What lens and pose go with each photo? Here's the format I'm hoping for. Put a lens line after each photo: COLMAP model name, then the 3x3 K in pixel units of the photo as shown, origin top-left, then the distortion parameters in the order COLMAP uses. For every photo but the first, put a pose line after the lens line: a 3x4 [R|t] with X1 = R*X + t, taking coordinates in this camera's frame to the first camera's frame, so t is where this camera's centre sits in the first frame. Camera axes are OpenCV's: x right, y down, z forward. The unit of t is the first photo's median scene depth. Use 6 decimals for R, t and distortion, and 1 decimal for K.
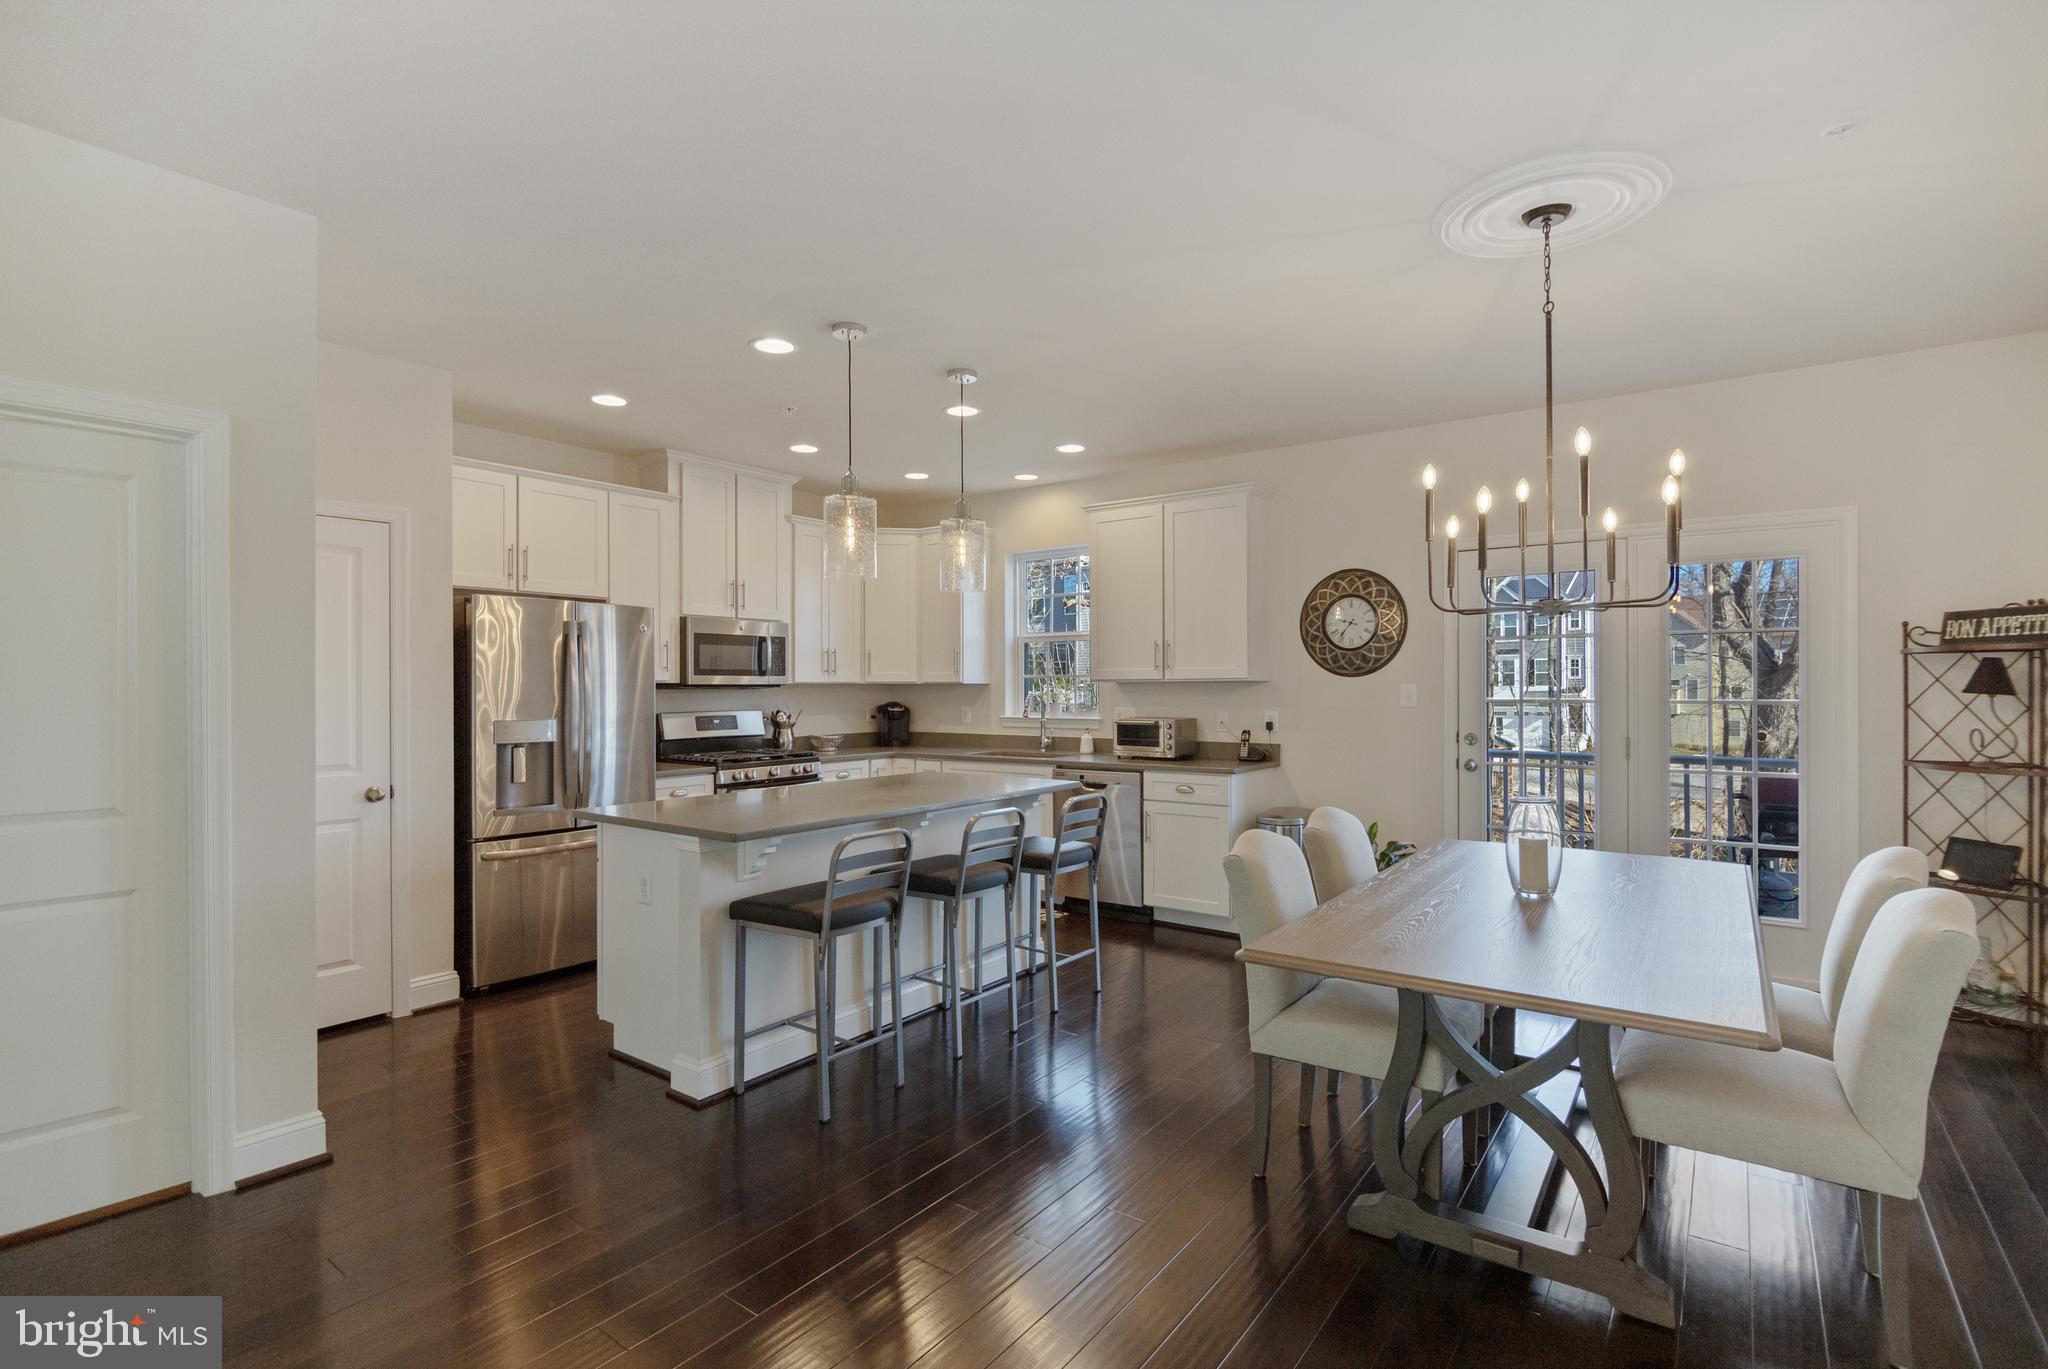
lens RADIAL K [[923.7, 0, 1042.5], [0, 923.7, 686.9], [0, 0, 1]] dist [-0.001762, -0.000608]
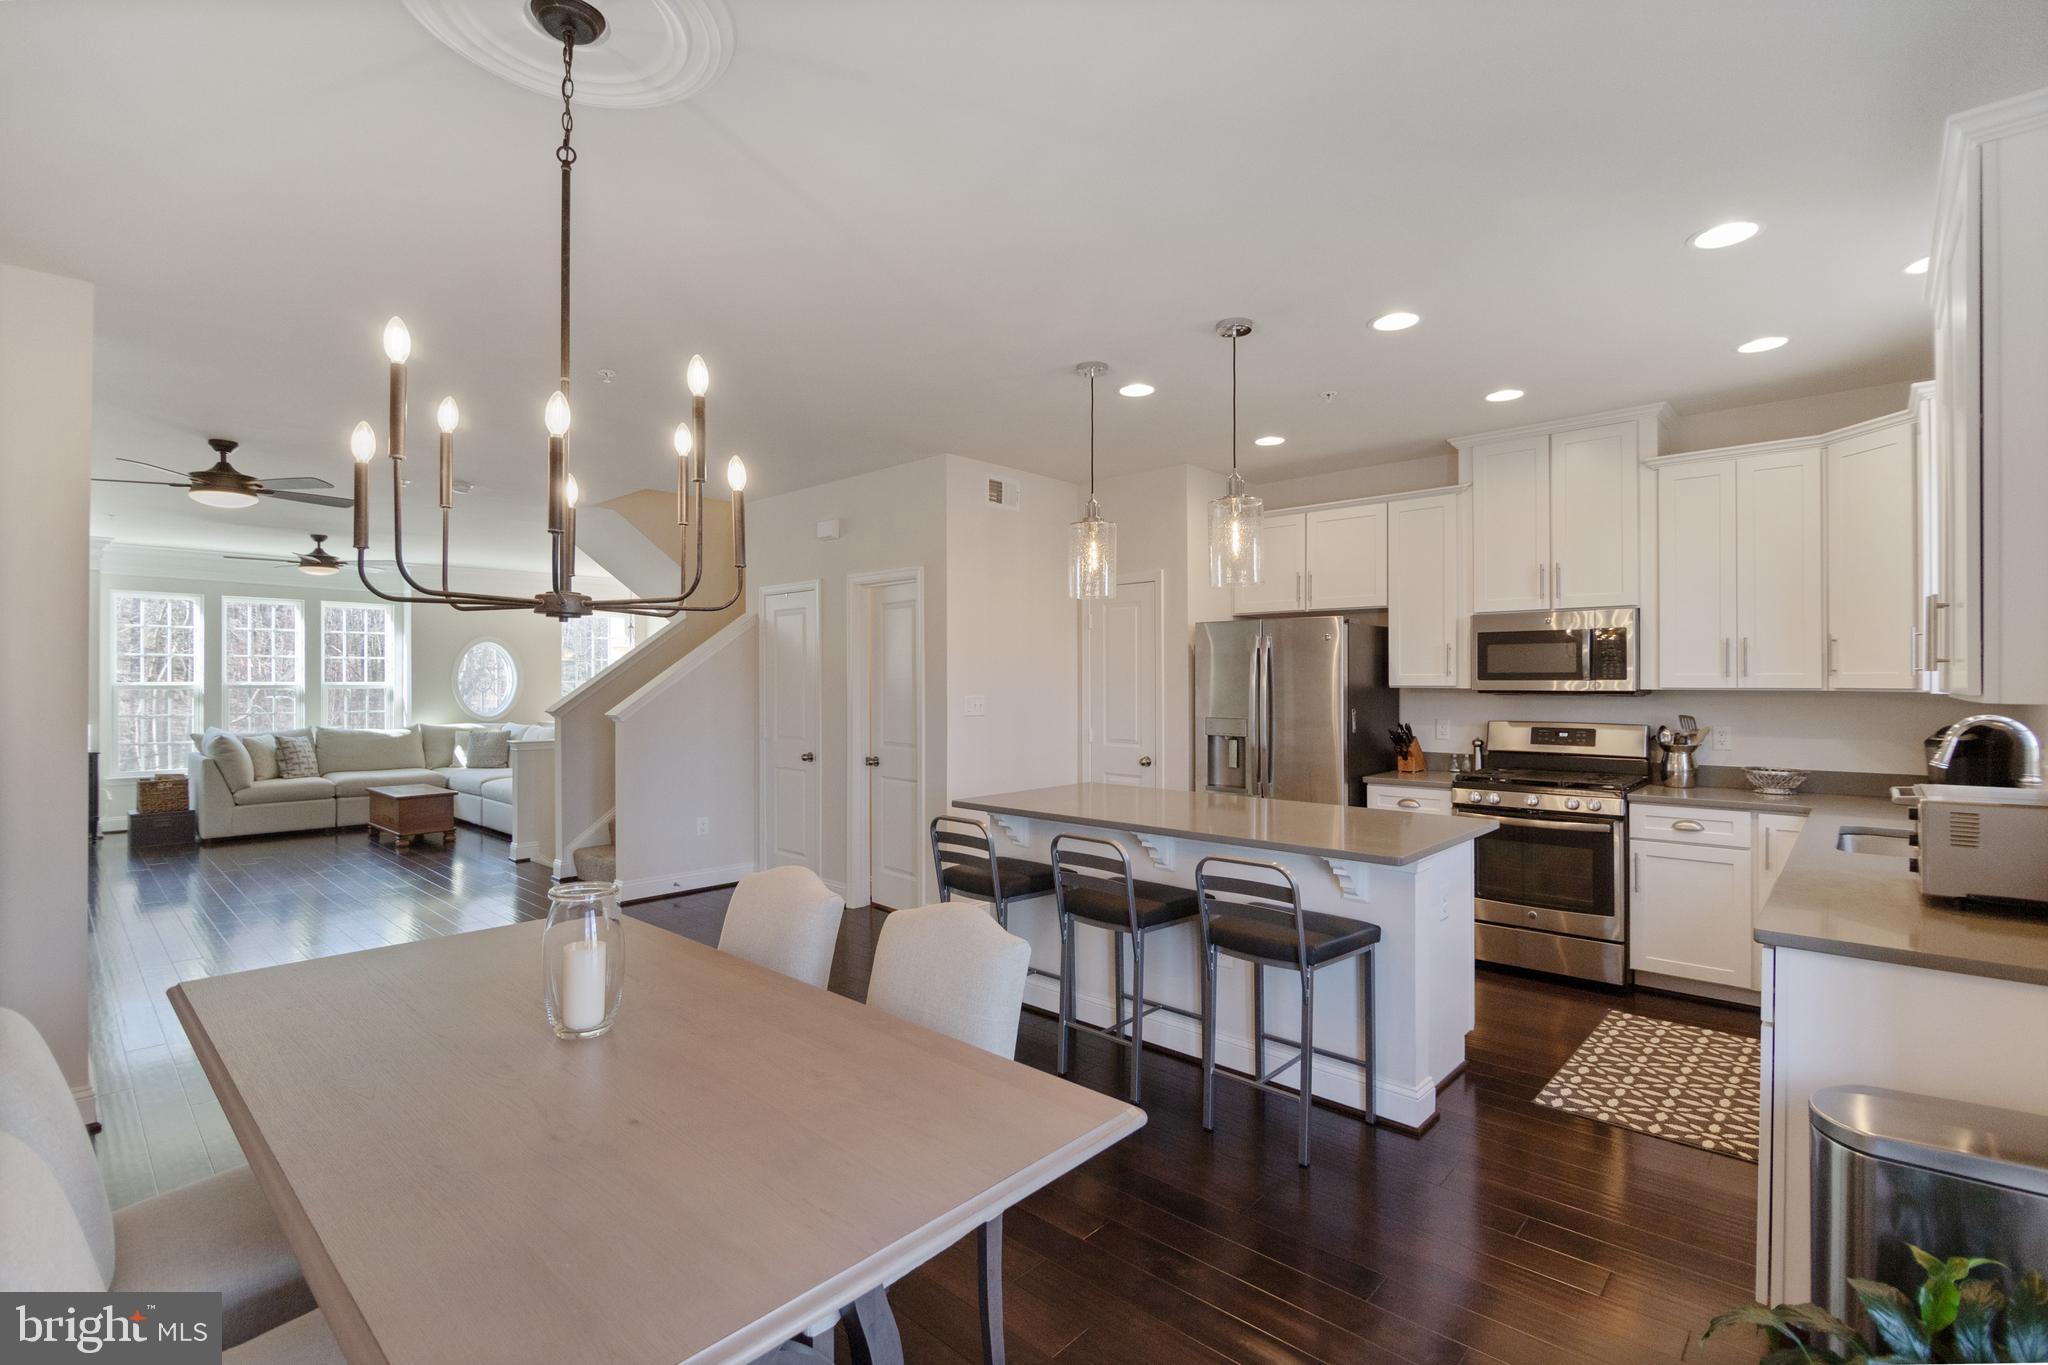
lens RADIAL K [[923.4, 0, 1032.6], [0, 923.4, 680.8], [0, 0, 1]] dist [-0.015096, -0.000631]
pose [[-0.120305, 0.004980, -0.992724, 0.568010], [0.003172, 0.999984, 0.004632, -0.017745], [0.992732, -0.002592, -0.120319, 0.683490]]
